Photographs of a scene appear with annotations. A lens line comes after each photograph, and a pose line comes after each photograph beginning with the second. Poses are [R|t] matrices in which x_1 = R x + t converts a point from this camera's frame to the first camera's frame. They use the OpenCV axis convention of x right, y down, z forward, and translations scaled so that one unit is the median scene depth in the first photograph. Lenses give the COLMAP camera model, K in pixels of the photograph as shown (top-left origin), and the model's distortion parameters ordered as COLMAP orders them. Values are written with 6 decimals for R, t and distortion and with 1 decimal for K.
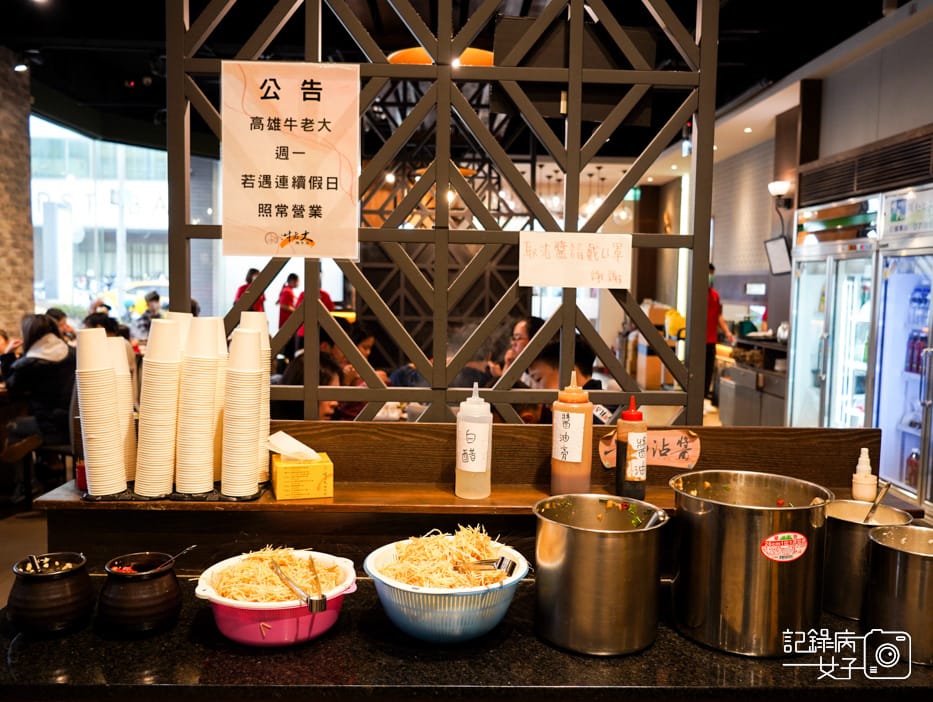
lens RADIAL K [[772.3, 0, 467.6], [0, 772.3, 348.9], [0, 0, 1]] dist [0.004400, 0.000153]
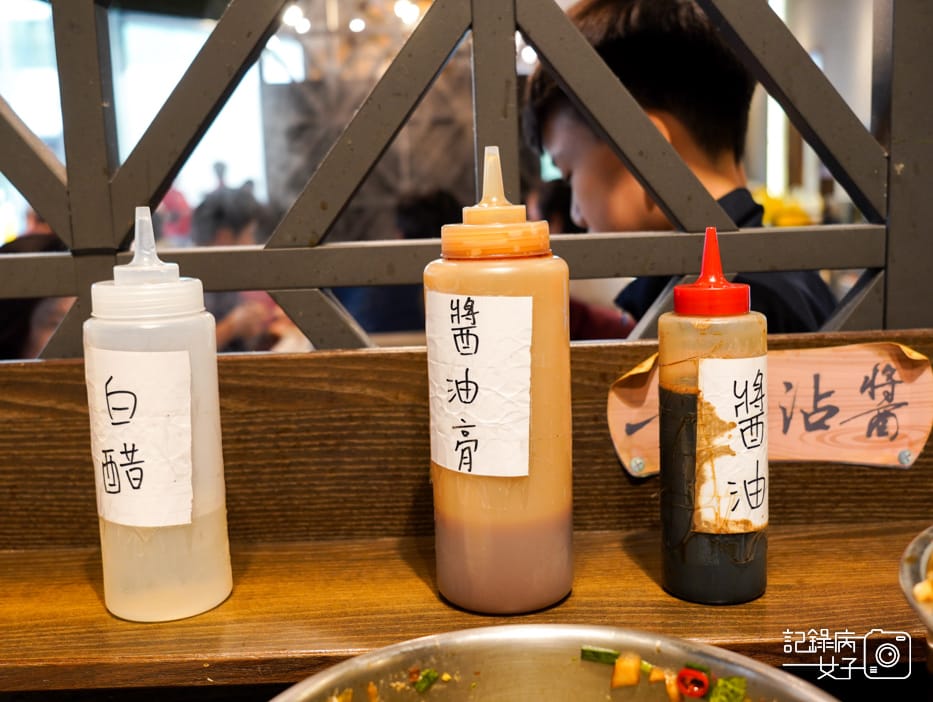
lens RADIAL K [[973.0, 0, 464.3], [0, 973.0, 350.7], [0, 0, 1]] dist [0.004690, 0.000000]
pose [[0.998184, -0.048017, -0.036373, 0.136259], [0.050790, 0.995532, 0.079601, 0.072806], [0.032388, -0.081304, 0.996163, 0.647686]]
